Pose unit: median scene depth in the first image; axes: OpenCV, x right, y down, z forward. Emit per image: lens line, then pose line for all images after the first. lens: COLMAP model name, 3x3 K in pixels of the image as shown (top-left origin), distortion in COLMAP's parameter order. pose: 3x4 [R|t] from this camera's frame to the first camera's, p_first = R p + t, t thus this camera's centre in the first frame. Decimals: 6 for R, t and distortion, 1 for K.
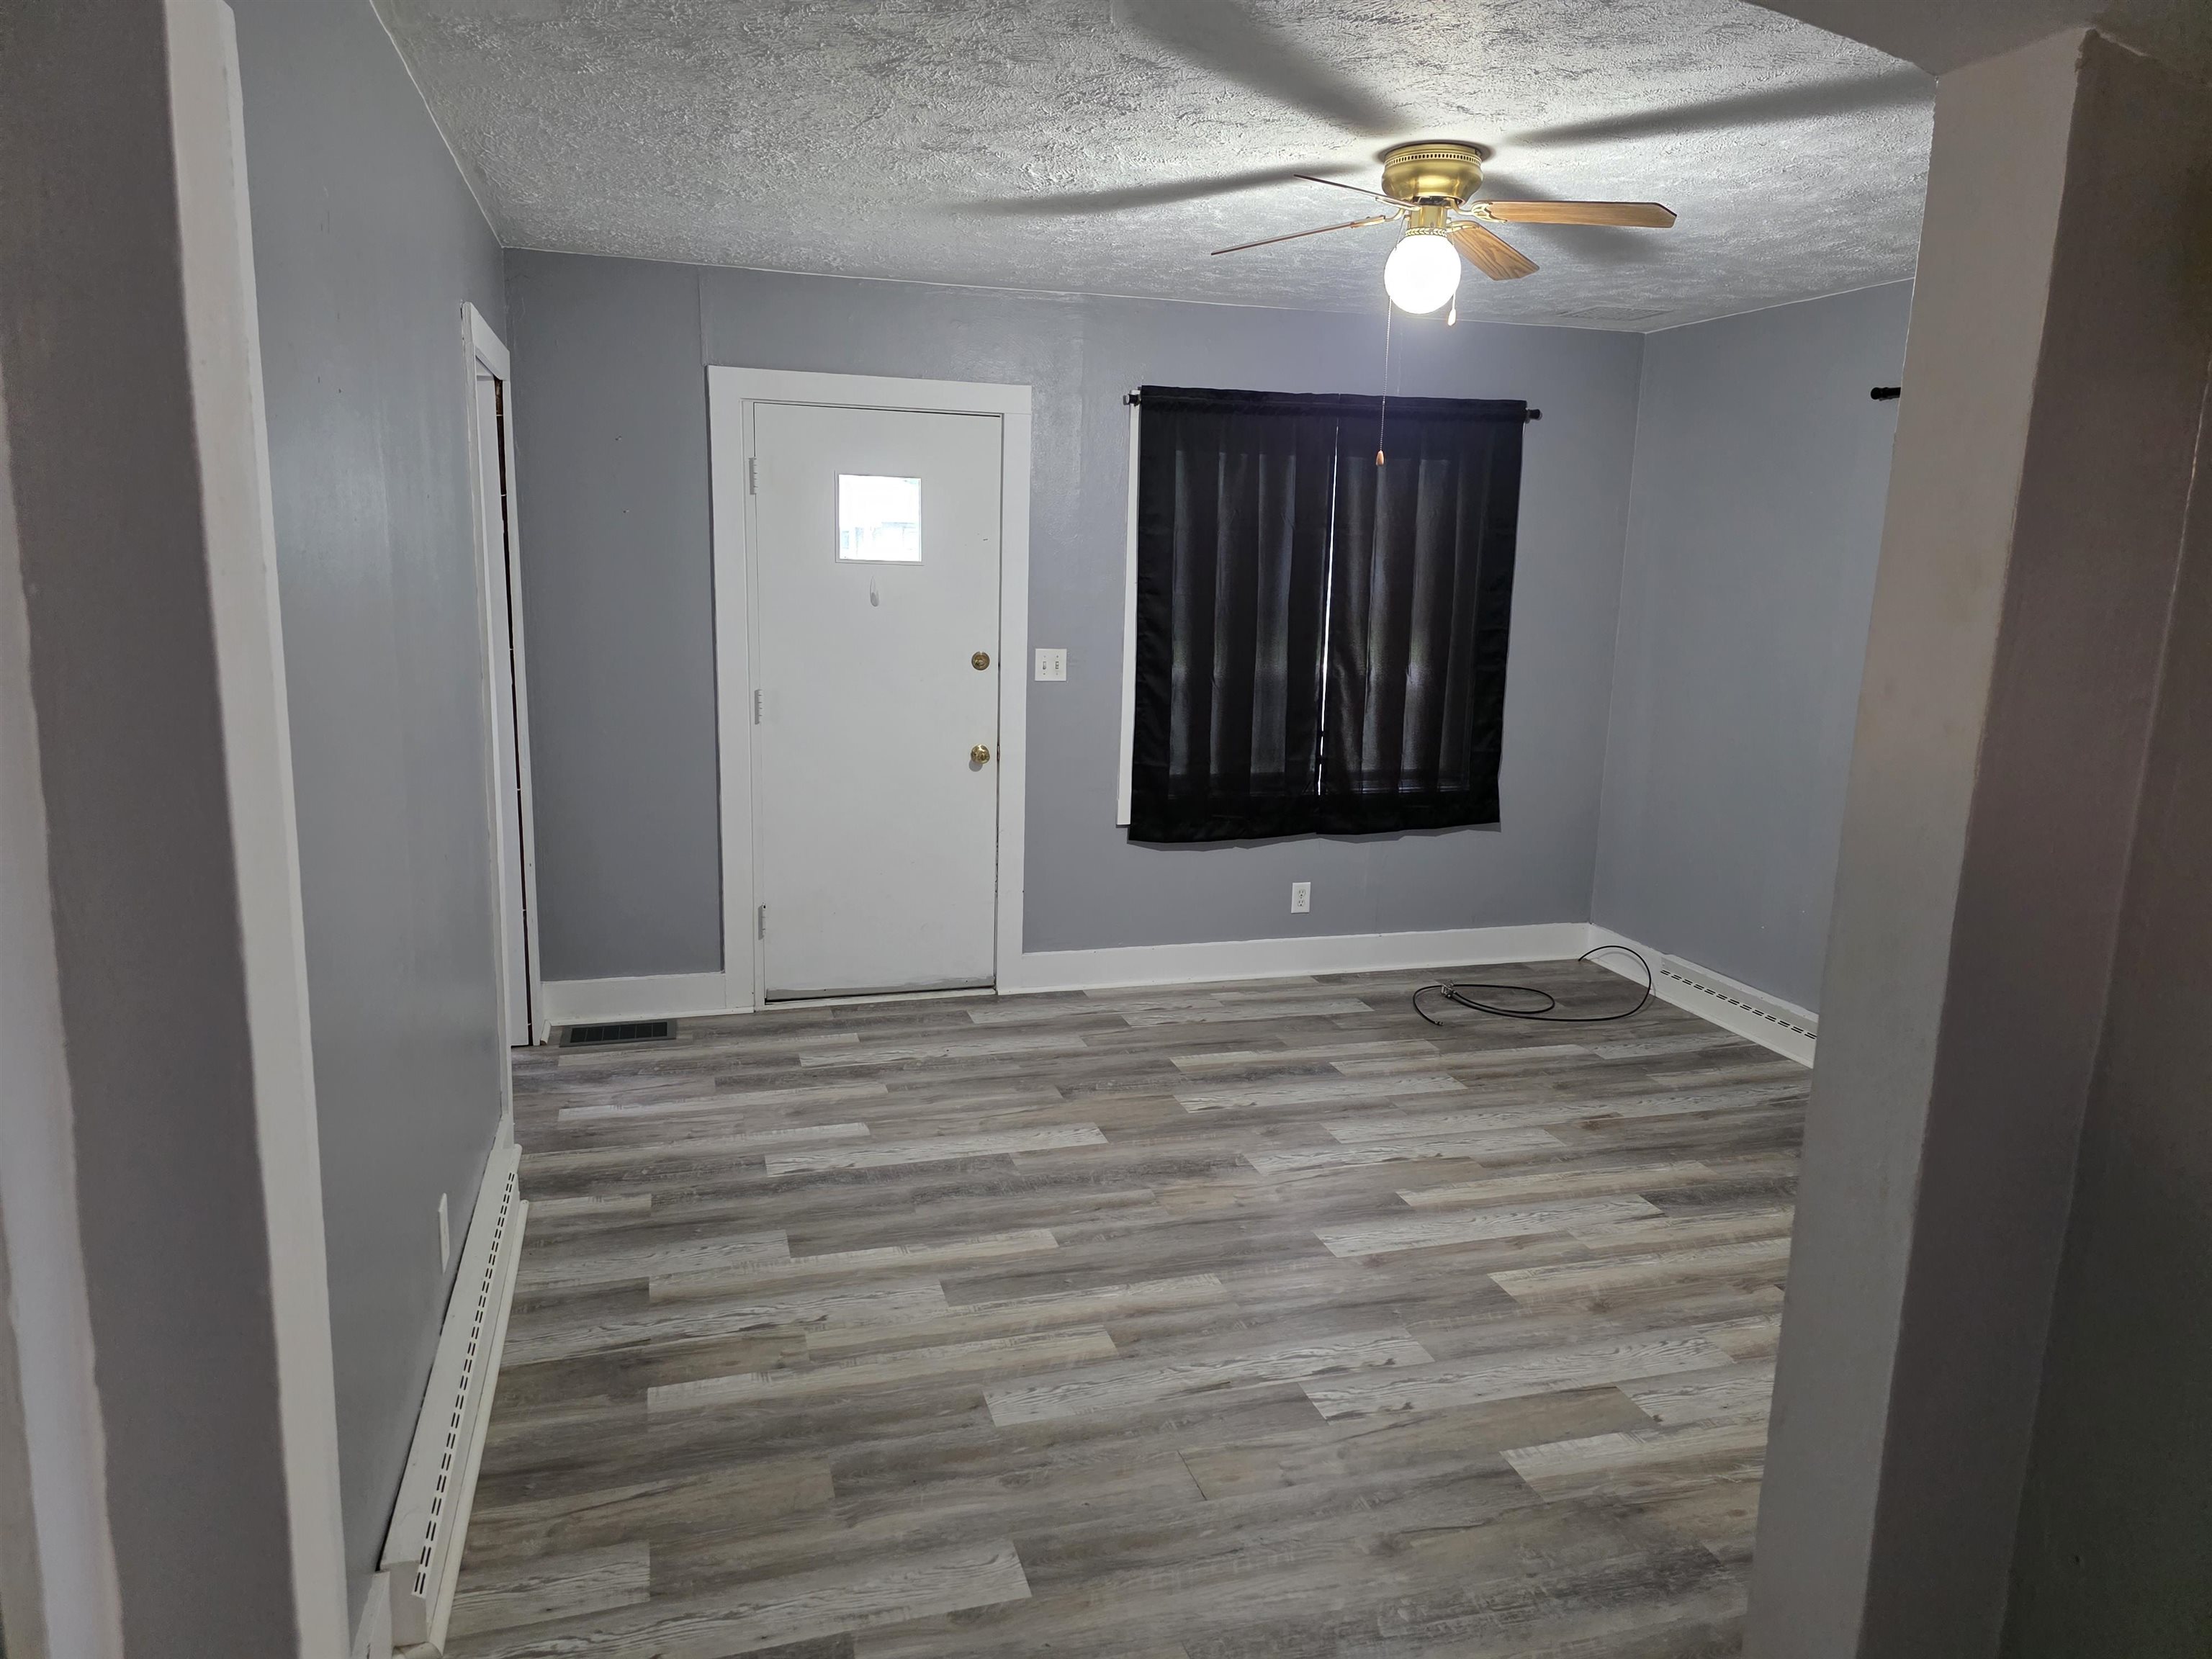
lens RADIAL K [[1476.7, 0, 1077.3], [0, 1476.7, 837.0], [0, 0, 1]] dist [0.066715, -0.070428]
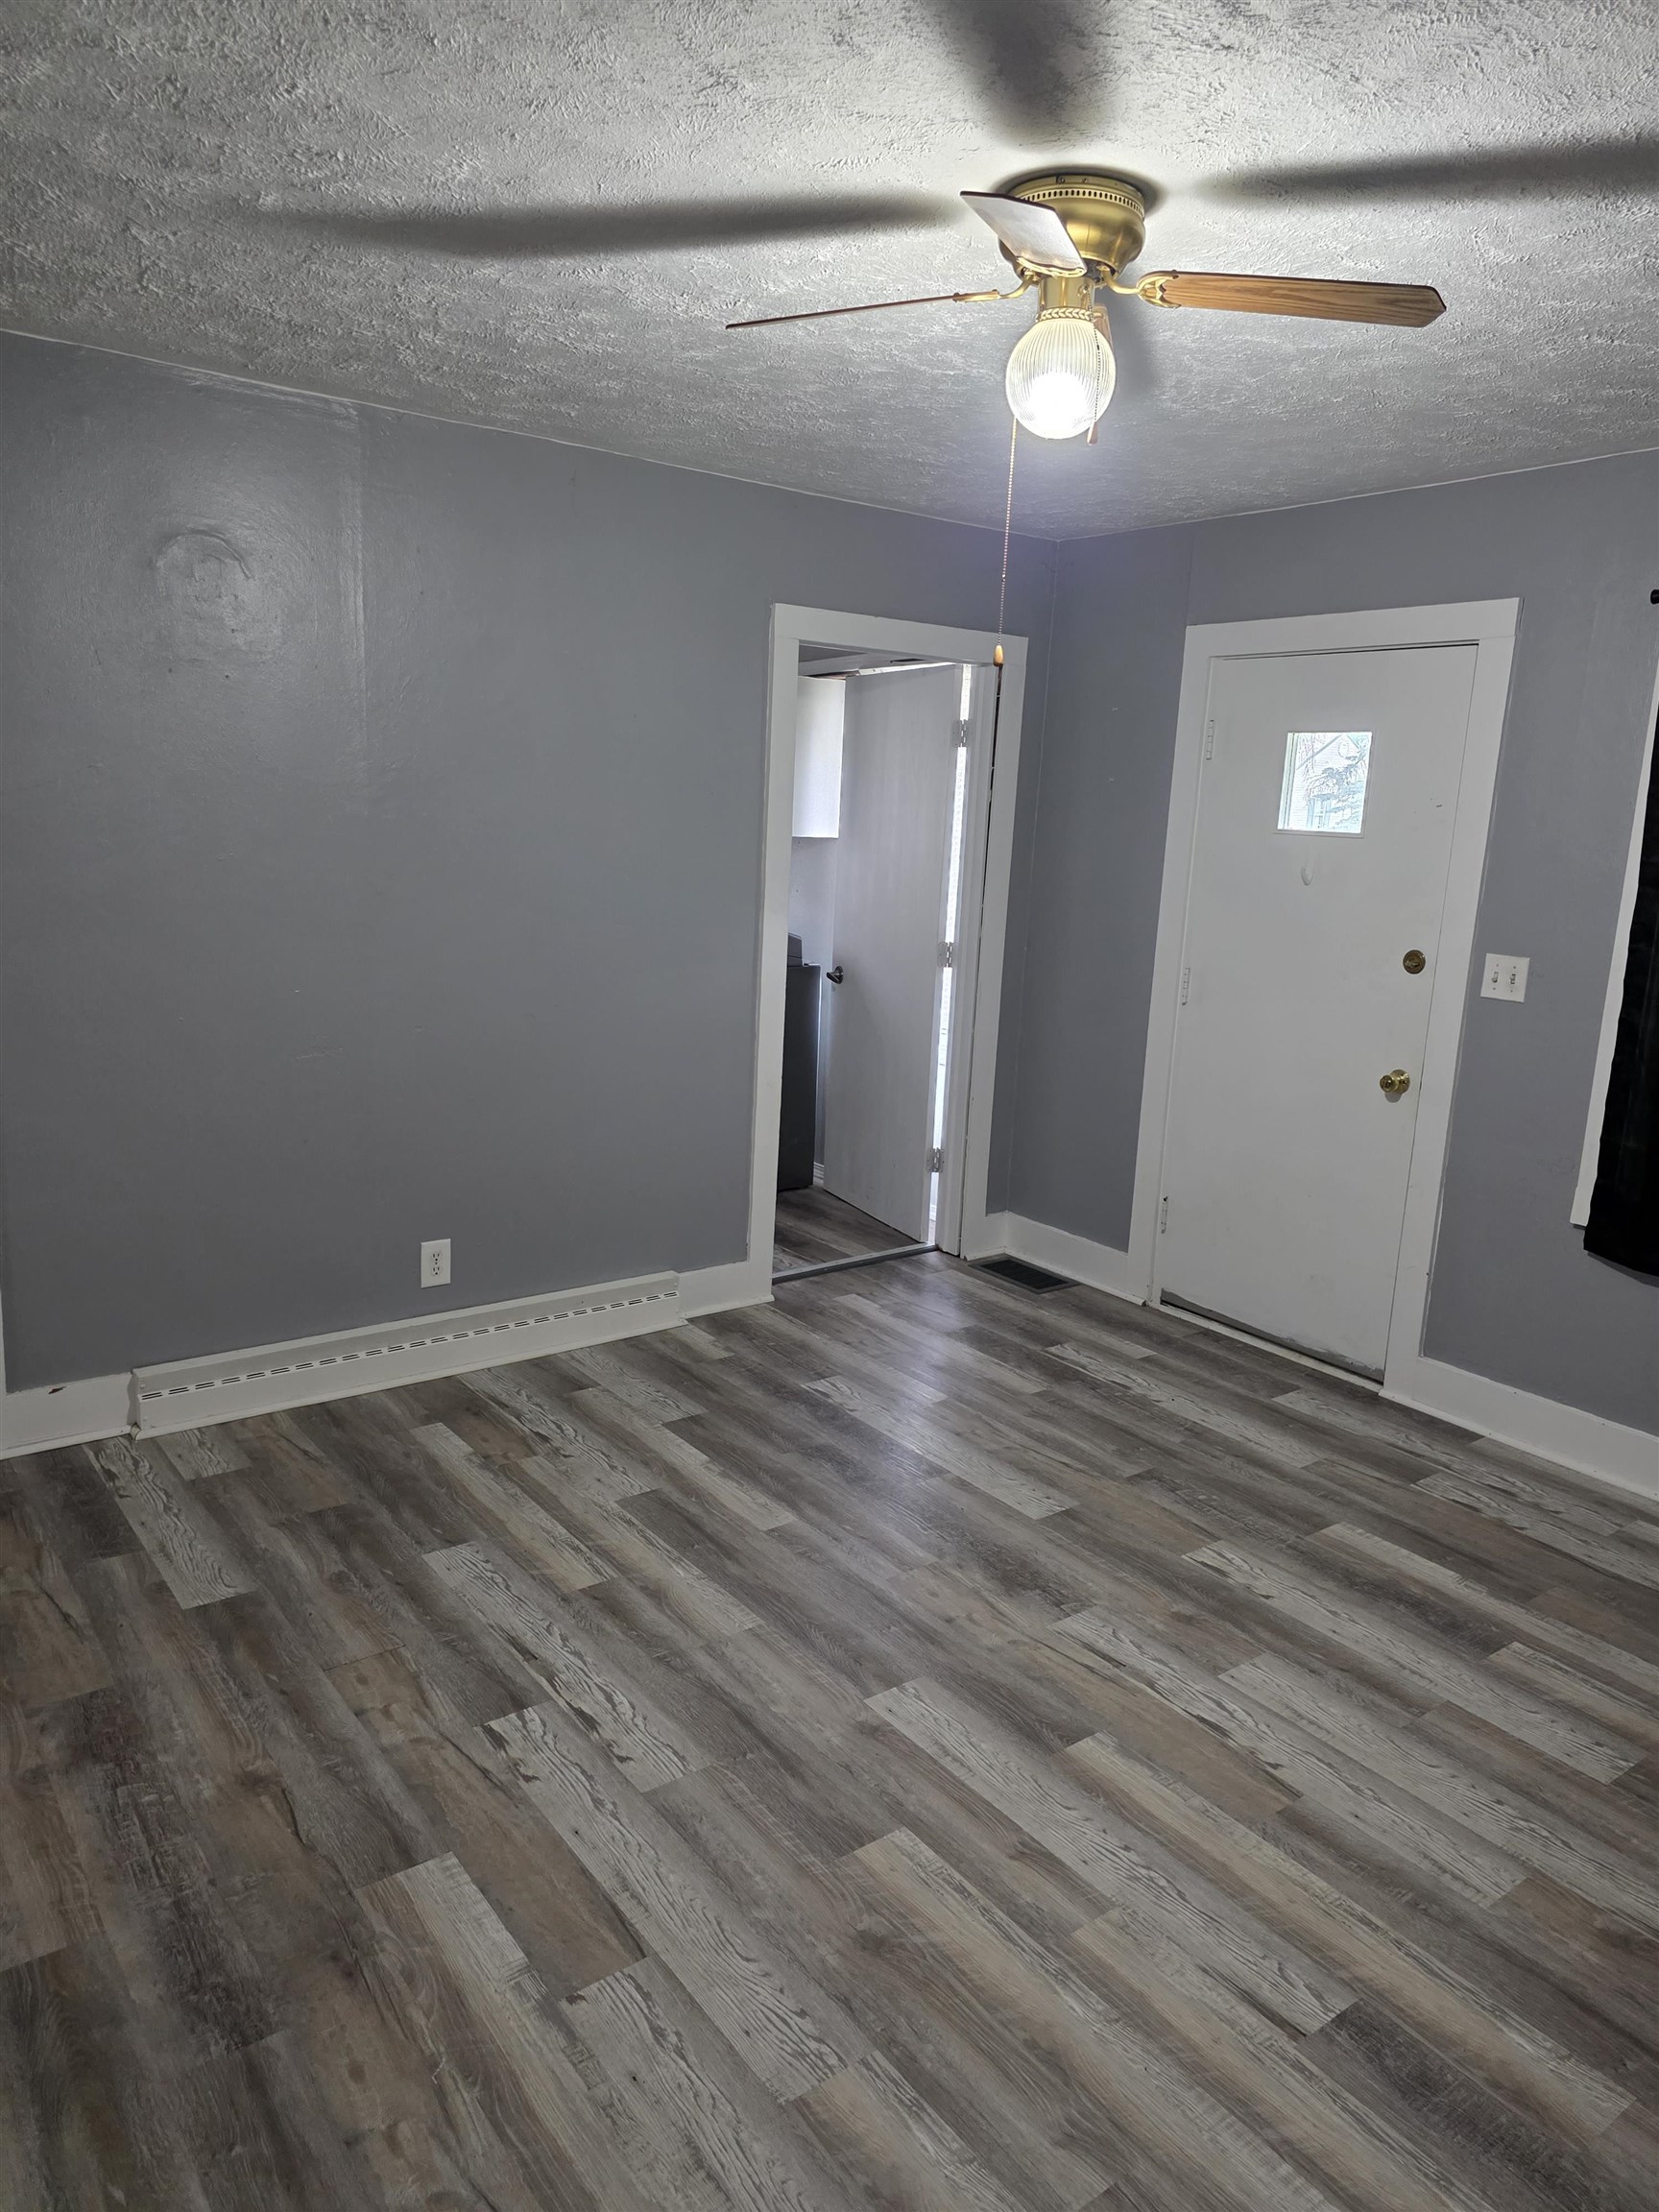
lens RADIAL K [[1476.7, 0, 788.1], [0, 1476.7, 1063.3], [0, 0, 1]] dist [0.066715, -0.070428]
pose [[0.357823, 0.158706, -0.920204, 0.692412], [-0.218271, 0.972367, 0.082828, -0.076665], [0.907921, 0.171216, 0.382576, 0.524848]]
